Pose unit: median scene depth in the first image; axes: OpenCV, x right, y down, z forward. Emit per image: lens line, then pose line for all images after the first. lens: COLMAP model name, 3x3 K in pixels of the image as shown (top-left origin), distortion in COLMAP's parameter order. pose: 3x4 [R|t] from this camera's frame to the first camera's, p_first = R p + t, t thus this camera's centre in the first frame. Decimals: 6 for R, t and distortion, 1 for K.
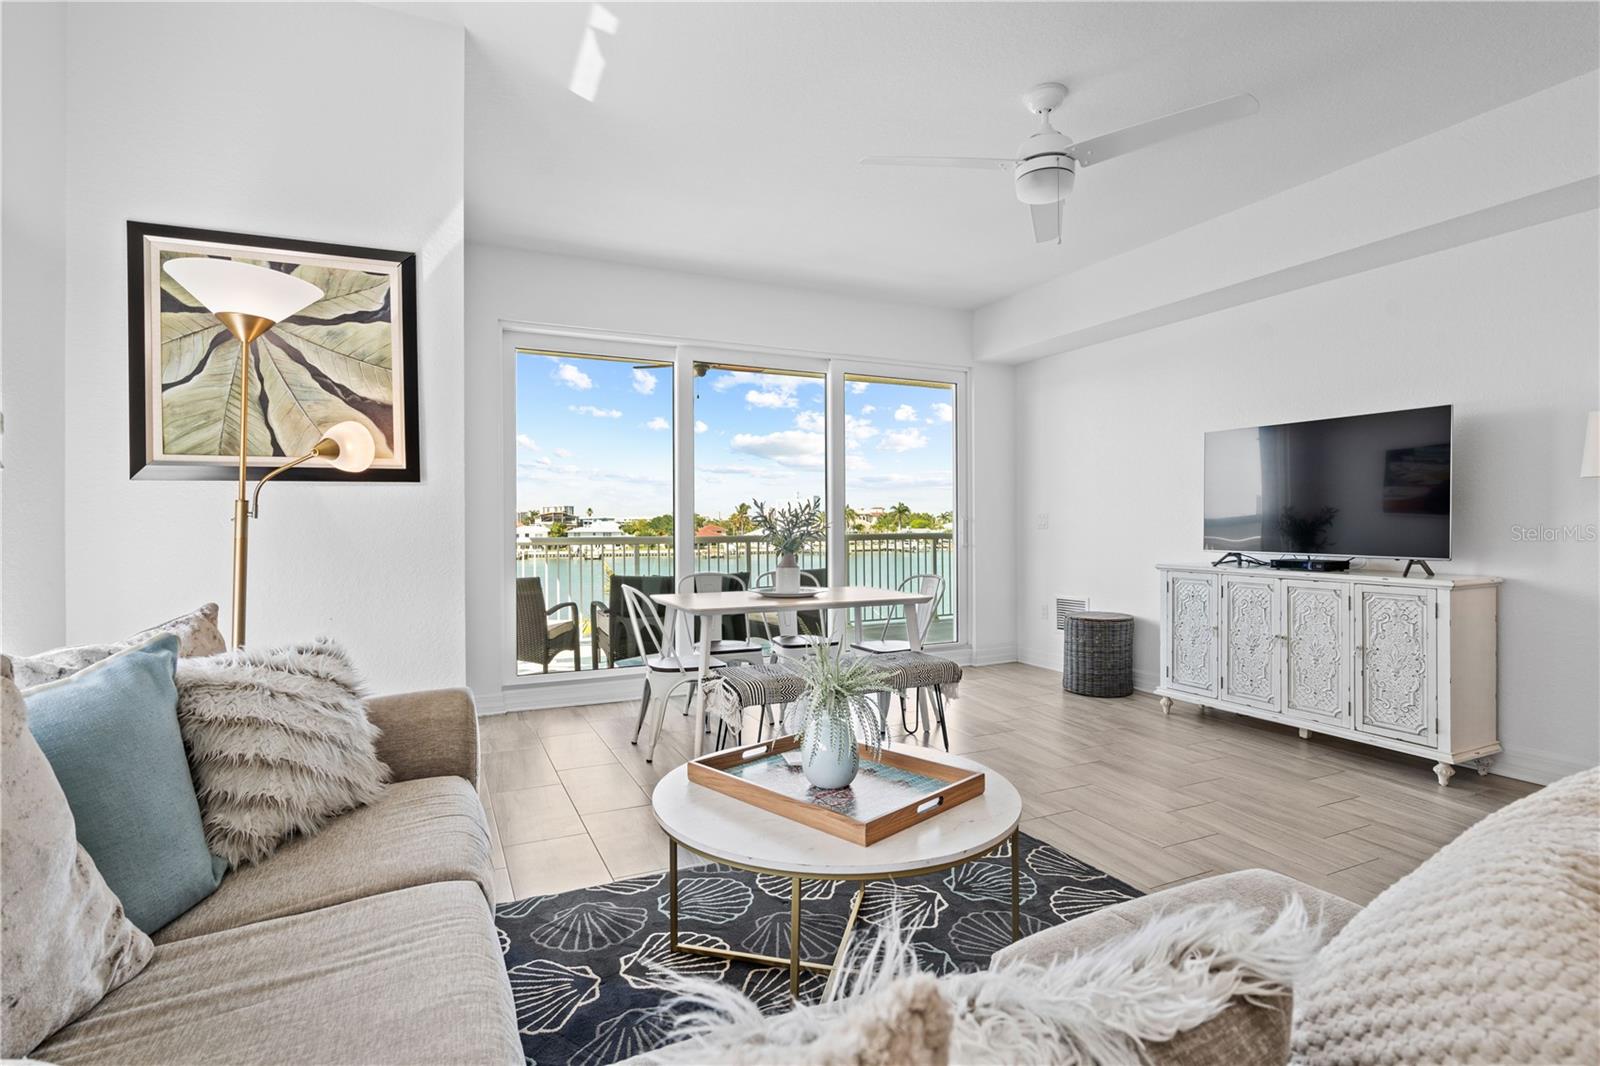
lens RADIAL K [[768.2, 0, 785.4], [0, 768.2, 525.0], [0, 0, 1]] dist [-0.007611, -0.000594]
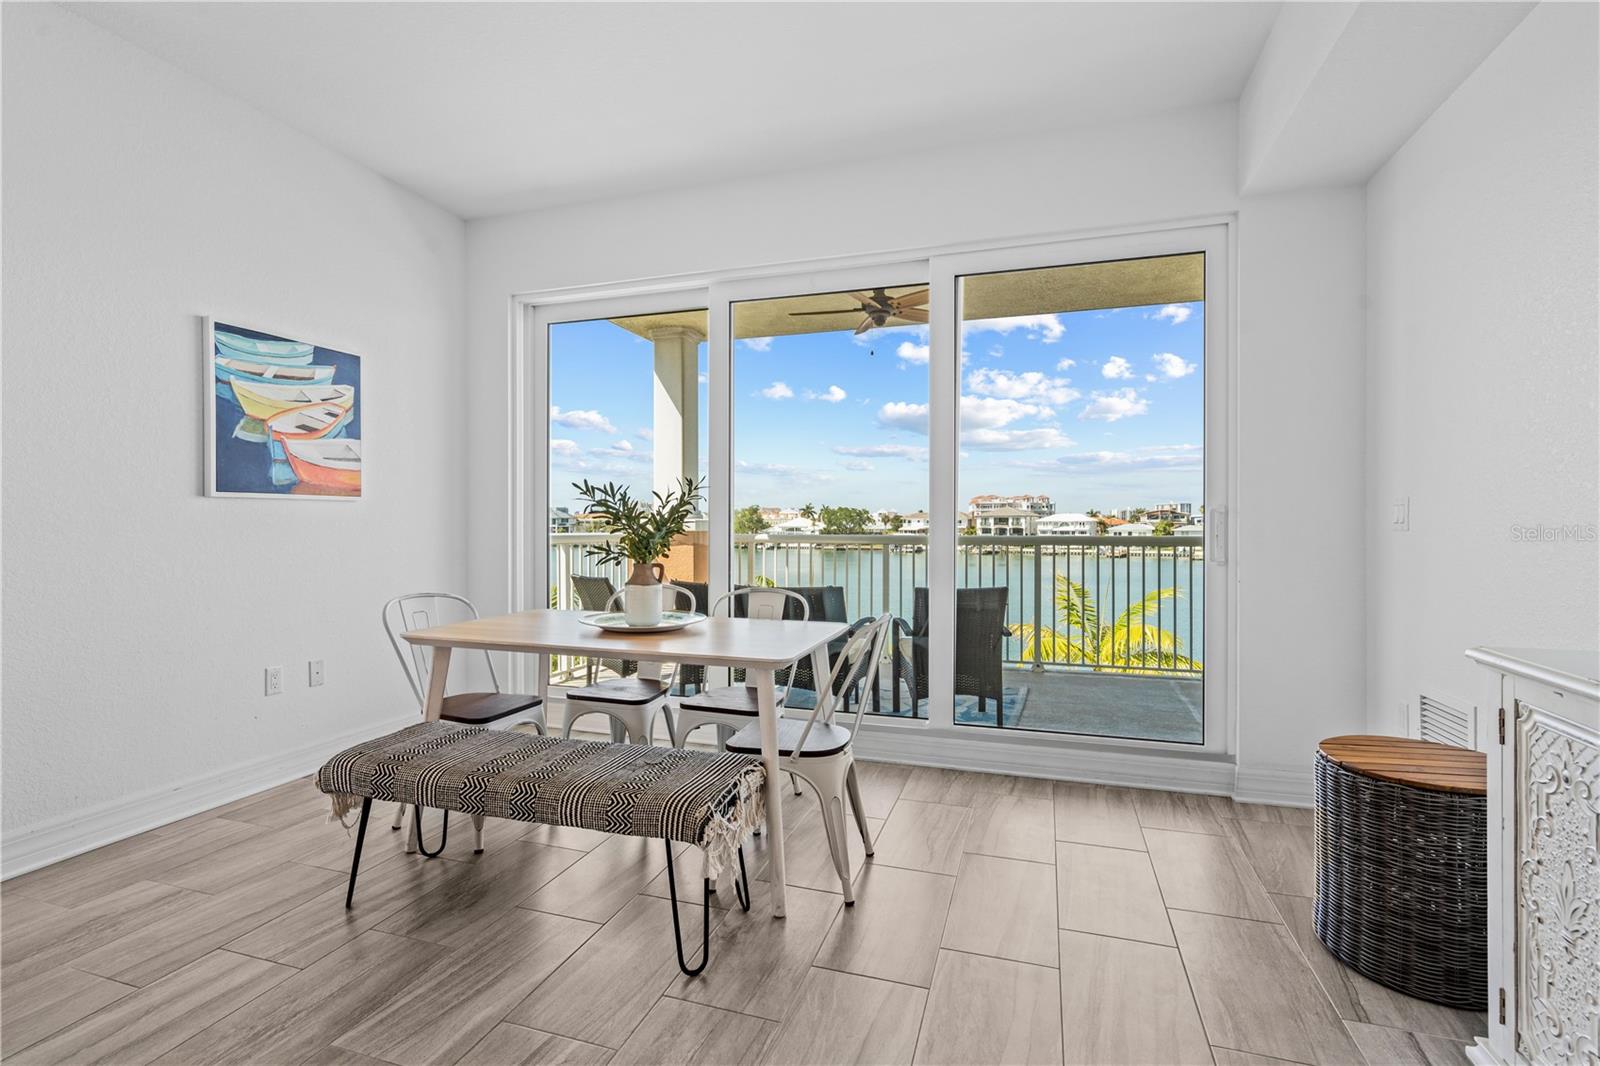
lens RADIAL K [[737.0, 0, 816.9], [0, 737.0, 517.6], [0, 0, 1]] dist [-0.005897, 0.005119]
pose [[0.729243, -0.000515, -0.684254, 0.528839], [-0.004602, 0.999973, -0.005657, 0.003036], [0.684239, 0.007274, 0.729222, 0.645349]]
